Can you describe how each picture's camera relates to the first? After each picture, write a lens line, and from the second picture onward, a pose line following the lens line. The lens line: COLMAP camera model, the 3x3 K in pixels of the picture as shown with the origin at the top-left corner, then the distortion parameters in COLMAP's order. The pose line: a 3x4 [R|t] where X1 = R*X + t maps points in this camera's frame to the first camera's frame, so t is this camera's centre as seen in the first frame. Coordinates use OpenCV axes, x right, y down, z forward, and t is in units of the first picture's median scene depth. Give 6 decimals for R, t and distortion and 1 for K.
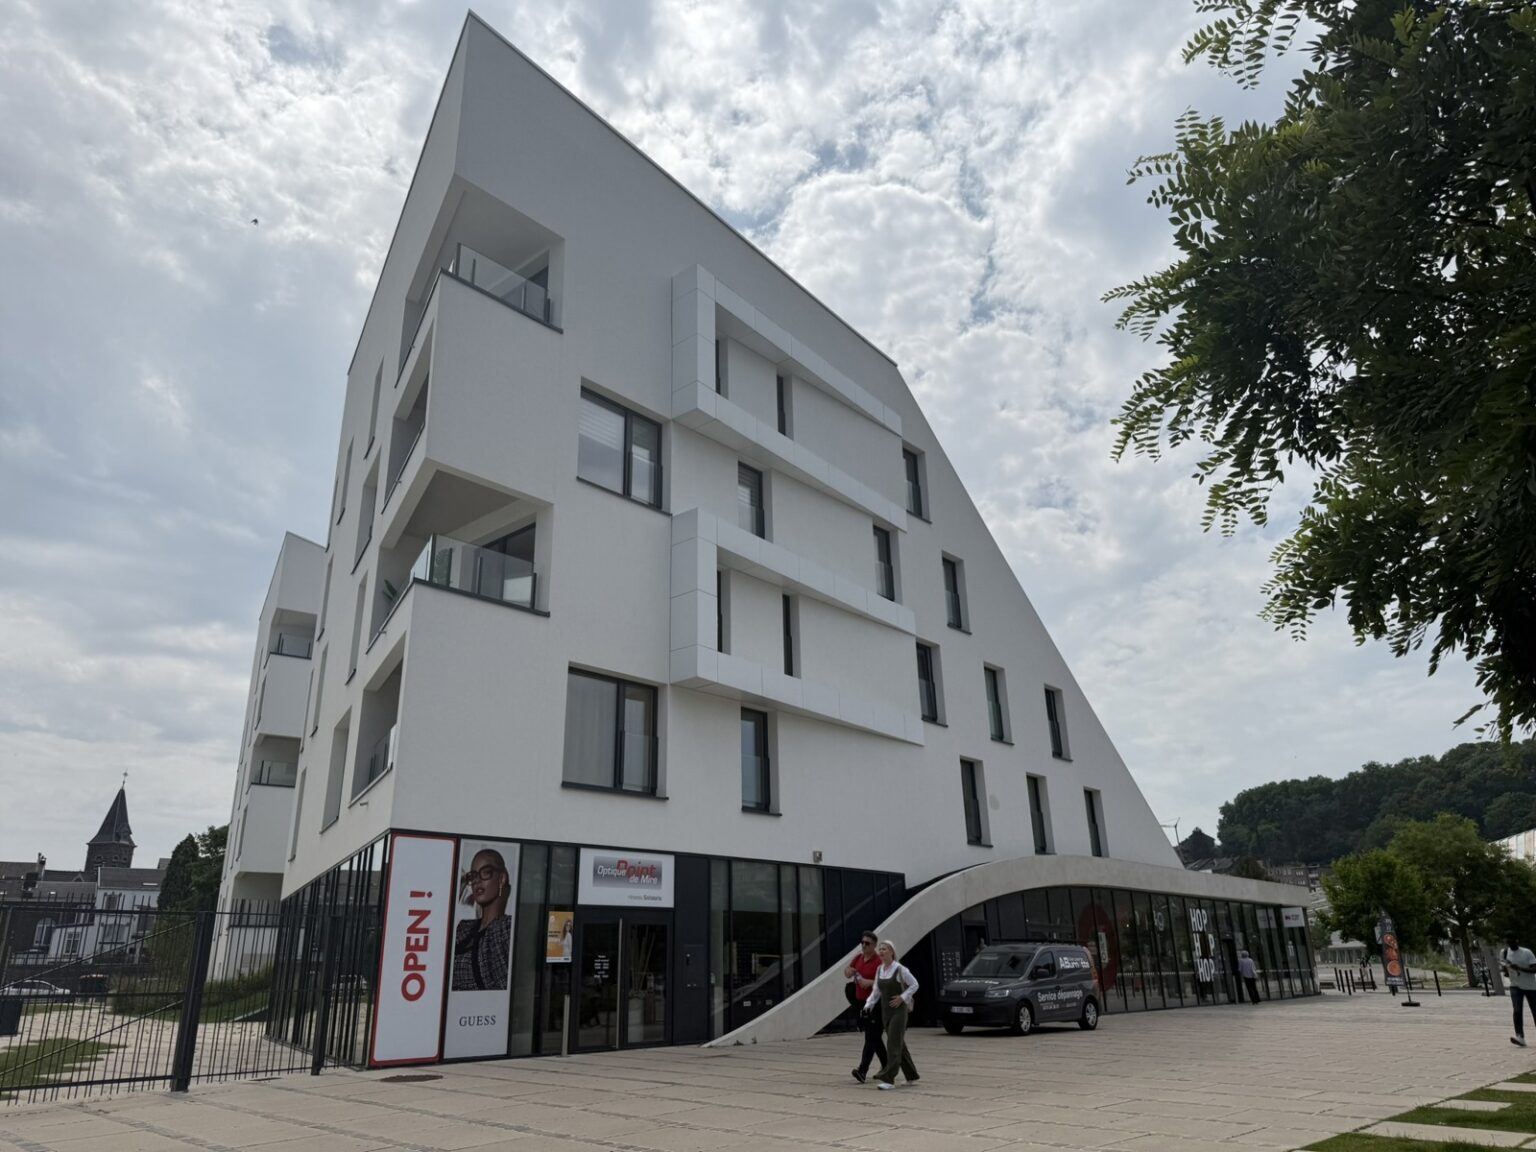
lens RADIAL K [[1043.5, 0, 768.0], [0, 1043.5, 576.0], [0, 0, 1]] dist [0.067945, -0.125145]
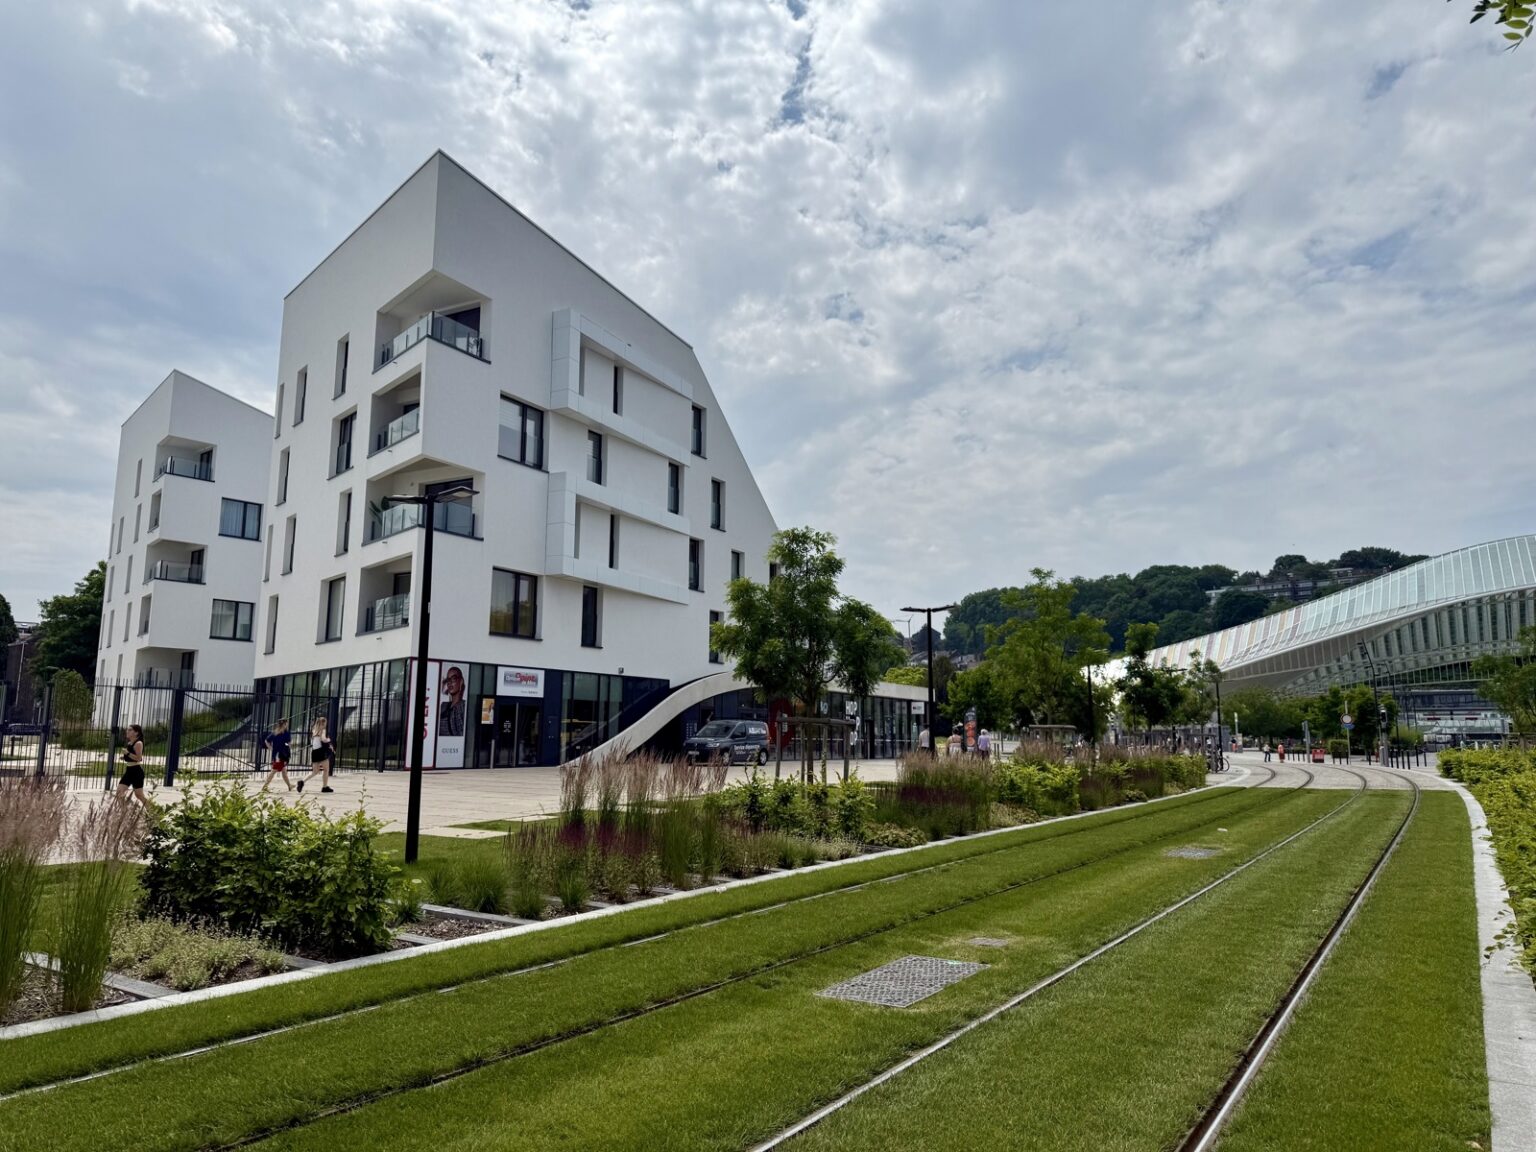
lens RADIAL K [[1043.5, 0, 768.0], [0, 1043.5, 576.0], [0, 0, 1]] dist [0.067945, -0.125145]
pose [[0.974999, 0.059300, 0.214151, -0.094097], [-0.102117, 0.975513, 0.194797, -0.244577], [-0.197356, -0.211795, 0.957180, -0.667618]]
